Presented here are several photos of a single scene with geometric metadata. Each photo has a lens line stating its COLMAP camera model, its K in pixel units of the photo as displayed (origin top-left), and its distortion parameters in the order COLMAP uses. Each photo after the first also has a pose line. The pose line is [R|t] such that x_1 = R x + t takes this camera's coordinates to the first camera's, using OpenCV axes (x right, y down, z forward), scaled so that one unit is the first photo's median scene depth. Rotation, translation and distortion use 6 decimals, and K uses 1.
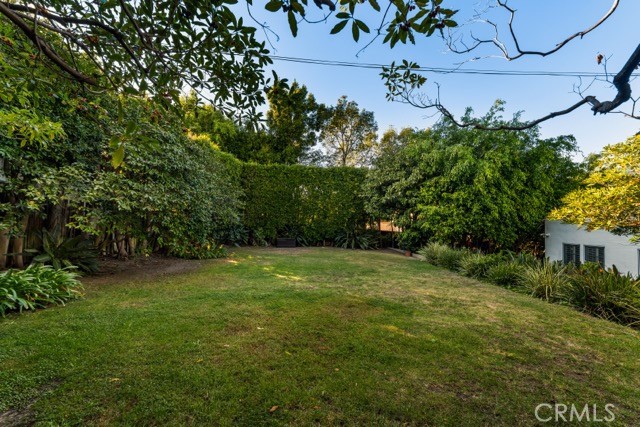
lens RADIAL K [[257.4, 0, 321.4], [0, 257.4, 215.9], [0, 0, 1]] dist [-0.001012, -0.000052]
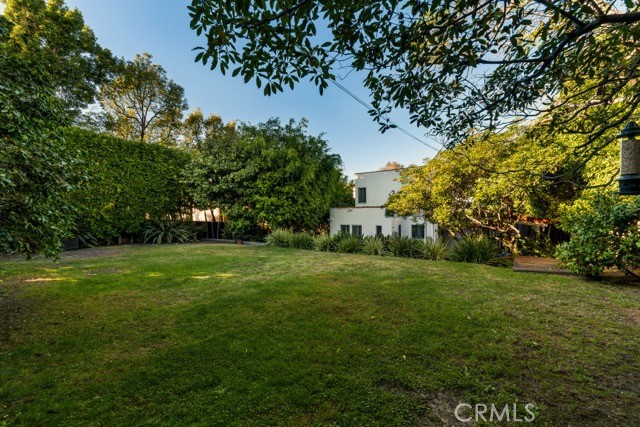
lens RADIAL K [[258.8, 0, 320.0], [0, 258.8, 213.5], [0, 0, 1]] dist [-0.002046, -0.000151]
pose [[0.622613, -0.010966, 0.782453, -0.231919], [-0.012308, 0.999641, 0.023803, 0.002372], [-0.782433, -0.024450, 0.622255, 0.079323]]
